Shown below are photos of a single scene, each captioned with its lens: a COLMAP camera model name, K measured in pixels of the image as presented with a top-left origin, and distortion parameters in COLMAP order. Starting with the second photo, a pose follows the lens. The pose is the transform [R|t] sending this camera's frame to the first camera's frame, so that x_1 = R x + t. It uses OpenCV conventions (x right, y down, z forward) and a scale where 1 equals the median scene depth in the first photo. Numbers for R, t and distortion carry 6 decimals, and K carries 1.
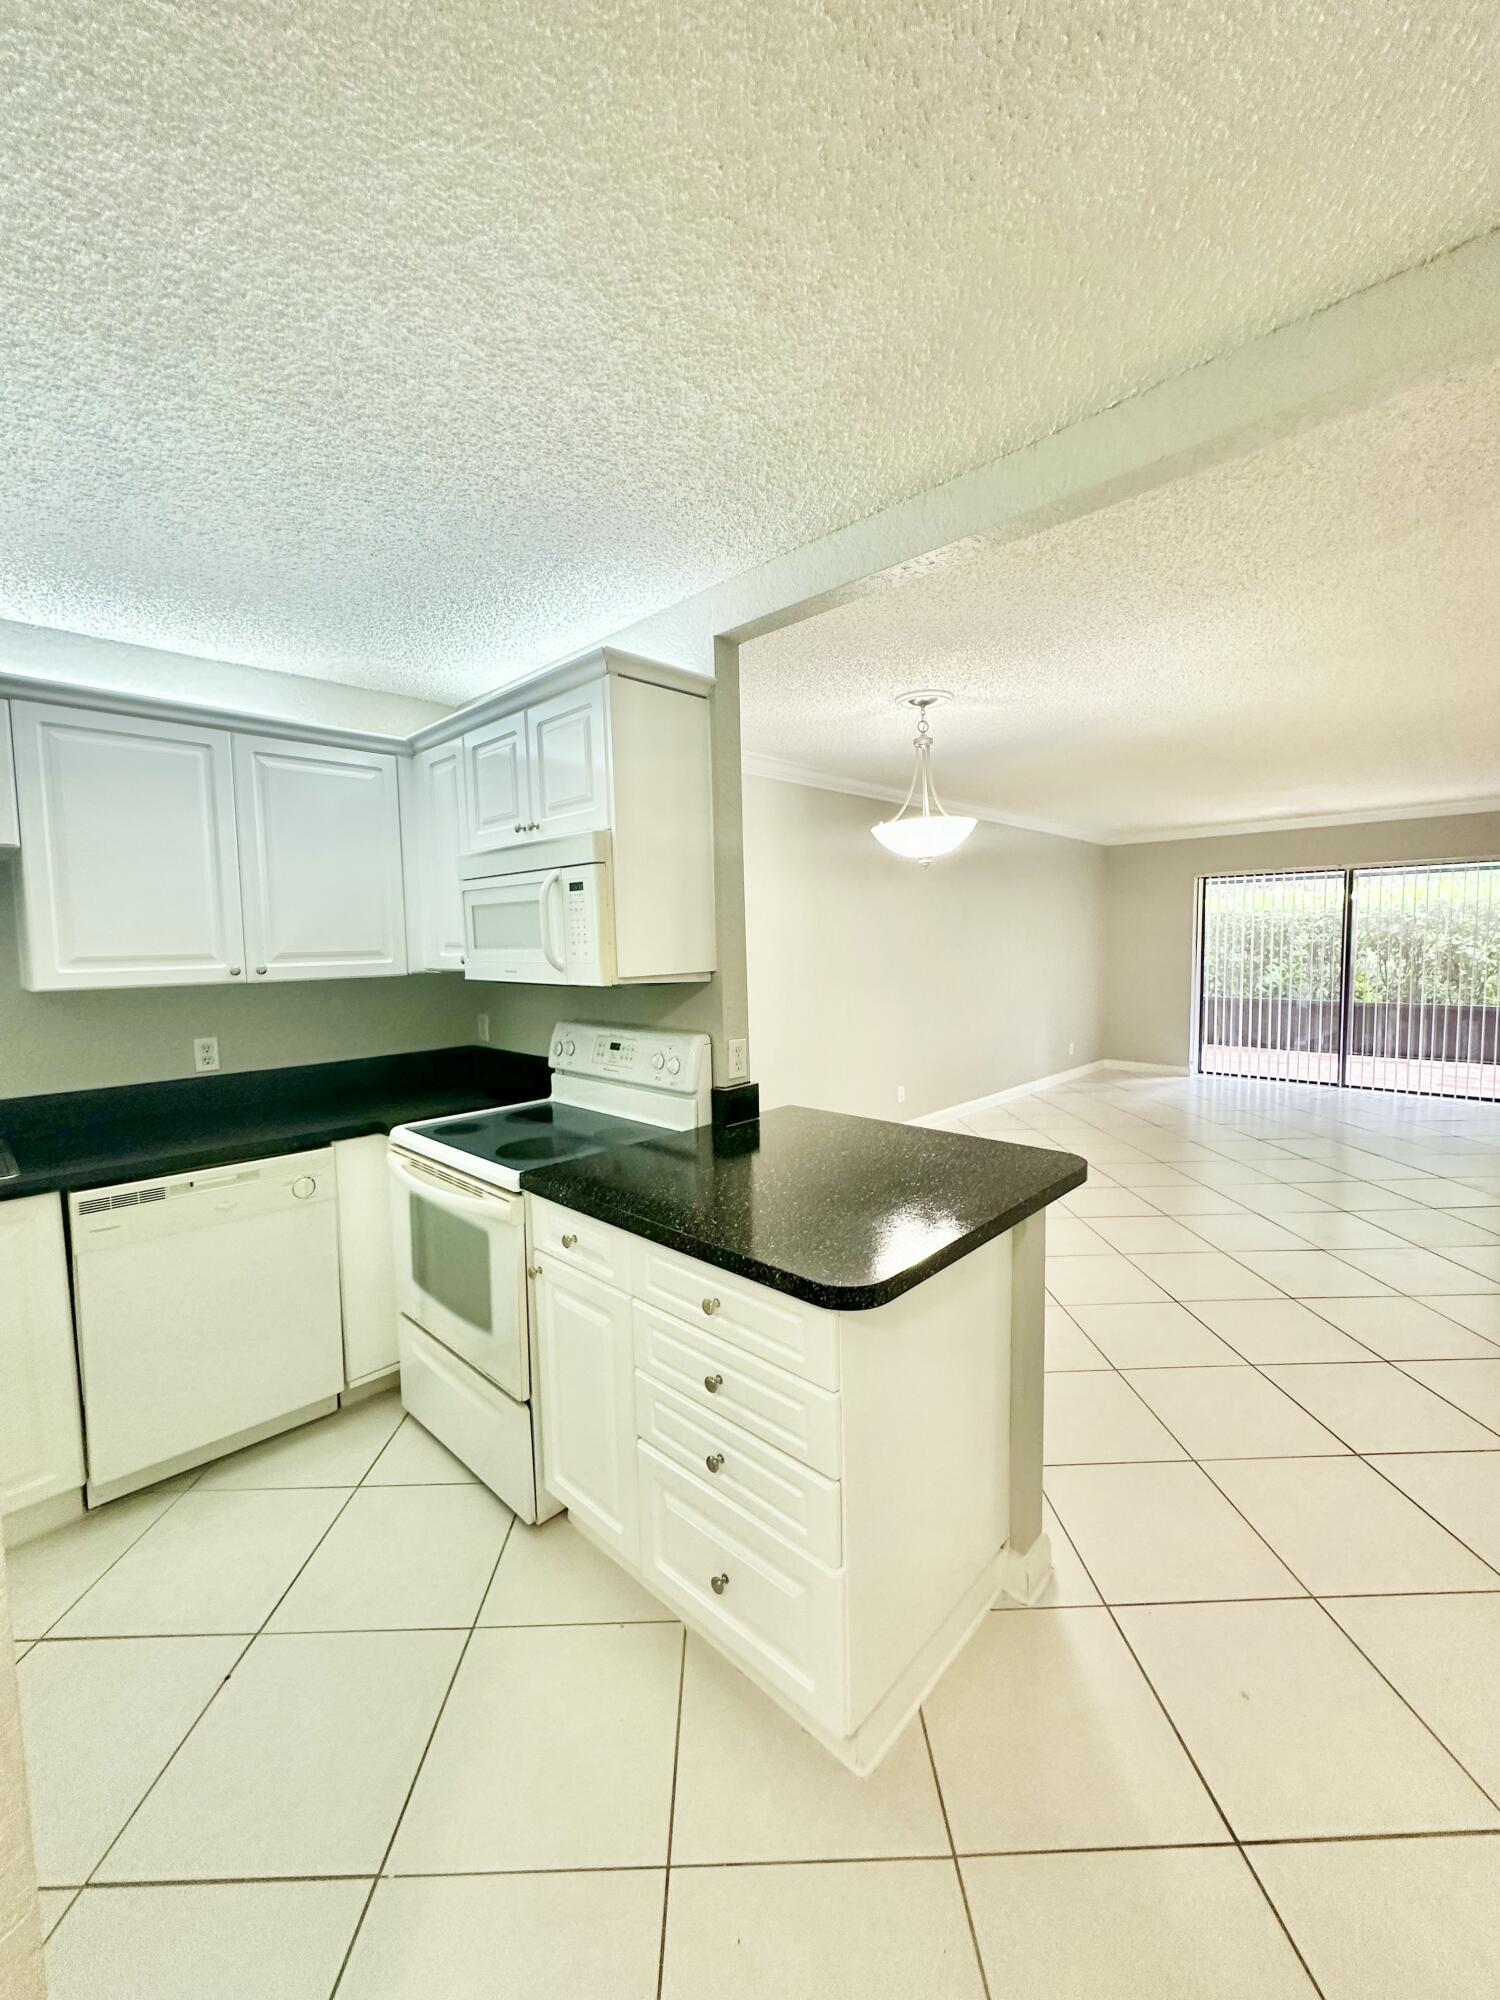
lens RADIAL K [[797.3, 0, 746.9], [0, 797.3, 993.4], [0, 0, 1]] dist [0.002054, 0.000039]
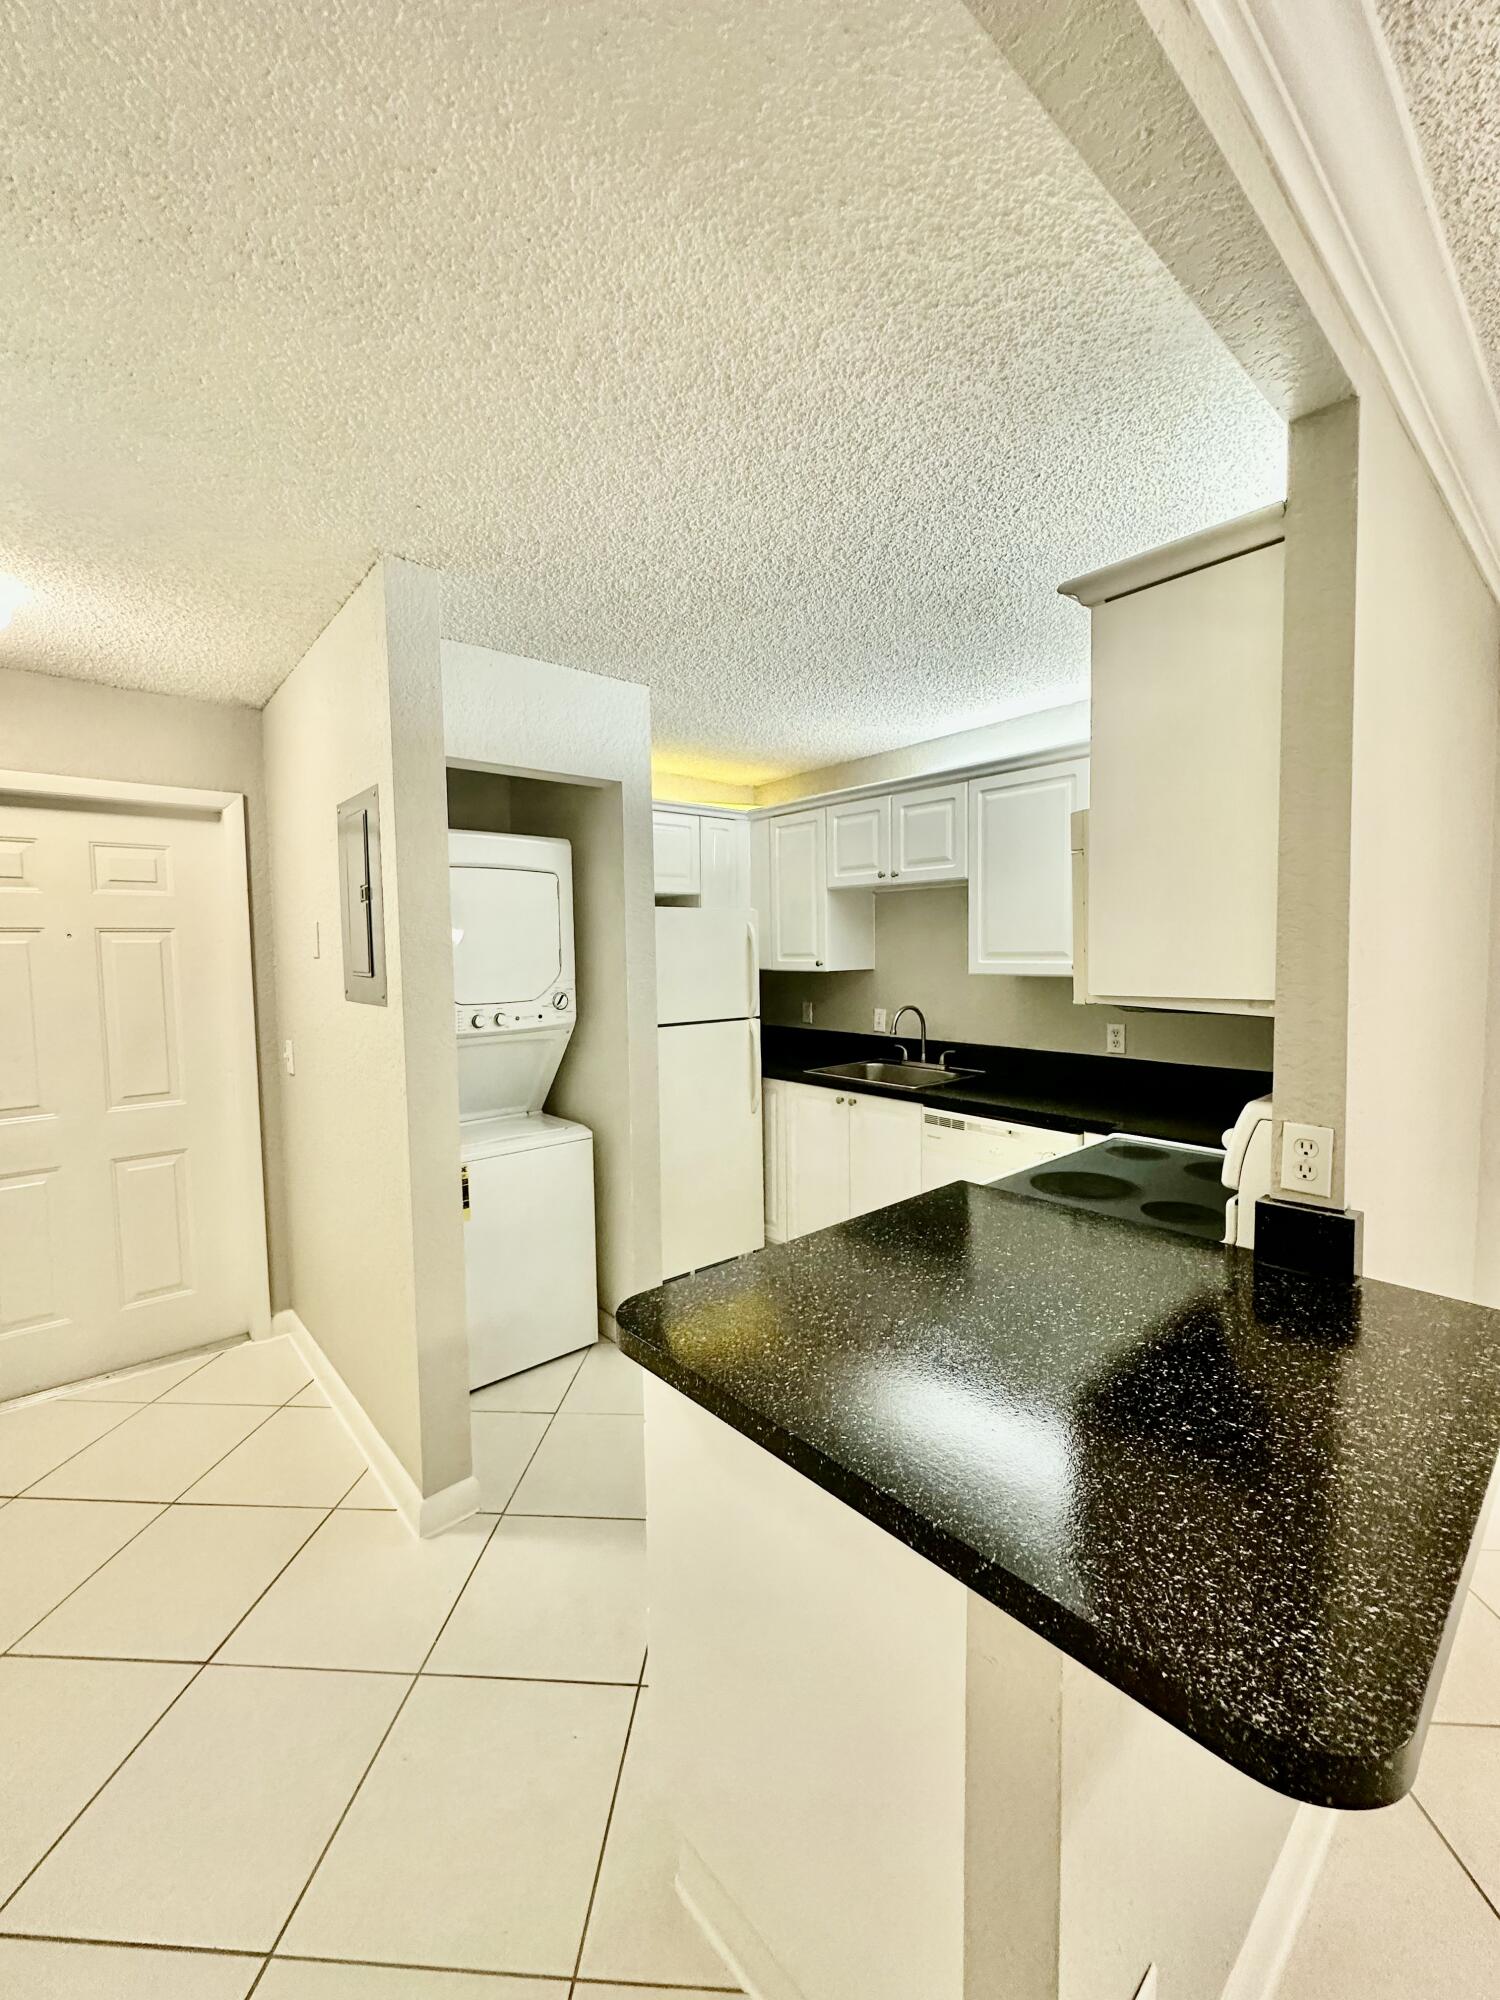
lens RADIAL K [[797.3, 0, 742.7], [0, 797.3, 986.0], [0, 0, 1]] dist [0.002054, 0.000039]
pose [[-0.085207, 0.062200, -0.994420, 0.621075], [-0.054358, 0.996273, 0.066973, -0.057022], [0.994879, 0.059762, -0.081508, 0.696509]]
